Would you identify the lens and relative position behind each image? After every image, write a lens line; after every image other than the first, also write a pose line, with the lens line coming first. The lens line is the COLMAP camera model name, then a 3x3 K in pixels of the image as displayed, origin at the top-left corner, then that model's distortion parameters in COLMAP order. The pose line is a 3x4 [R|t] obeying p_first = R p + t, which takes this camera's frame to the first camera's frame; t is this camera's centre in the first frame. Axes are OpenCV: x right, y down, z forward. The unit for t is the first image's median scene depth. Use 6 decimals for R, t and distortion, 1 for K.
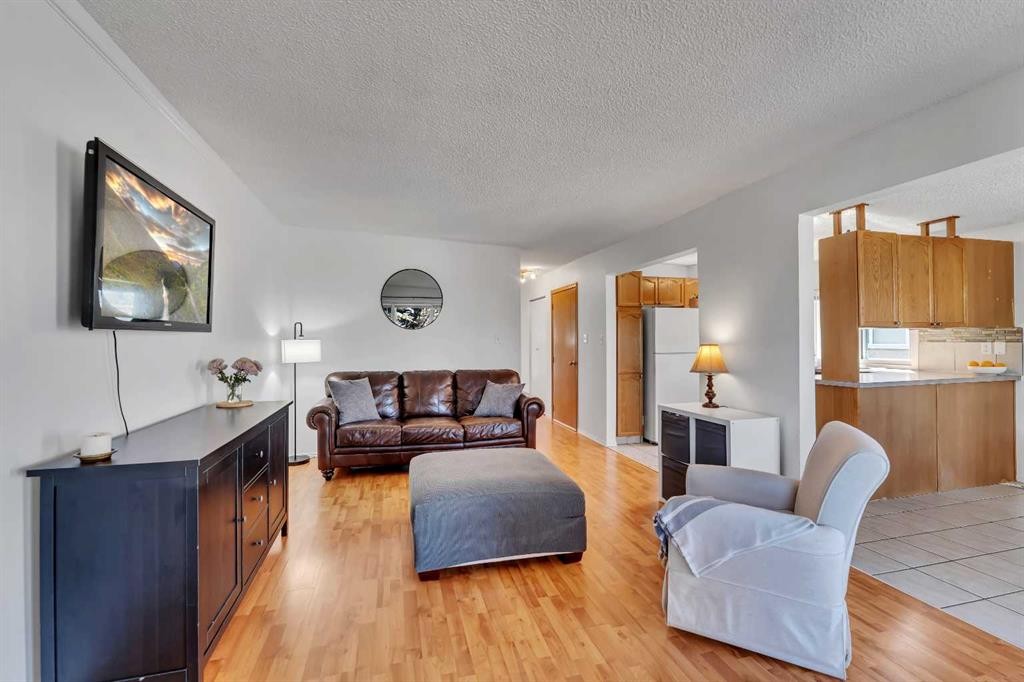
lens RADIAL K [[441.2, 0, 505.9], [0, 441.2, 337.7], [0, 0, 1]] dist [-0.001200, -0.000345]
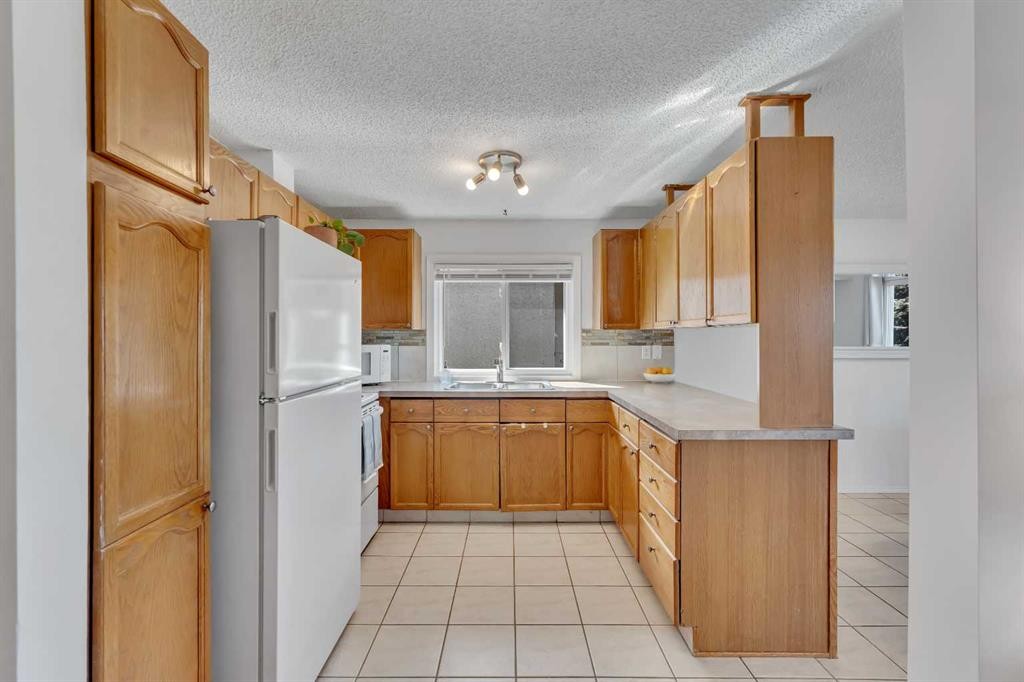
lens RADIAL K [[441.2, 0, 505.9], [0, 441.2, 337.7], [0, 0, 1]] dist [-0.001200, -0.000345]
pose [[0.257953, 0.004113, 0.966149, 0.191968], [-0.007654, 0.999968, -0.002213, -0.000970], [-0.966127, -0.006824, 0.257977, 1.203287]]
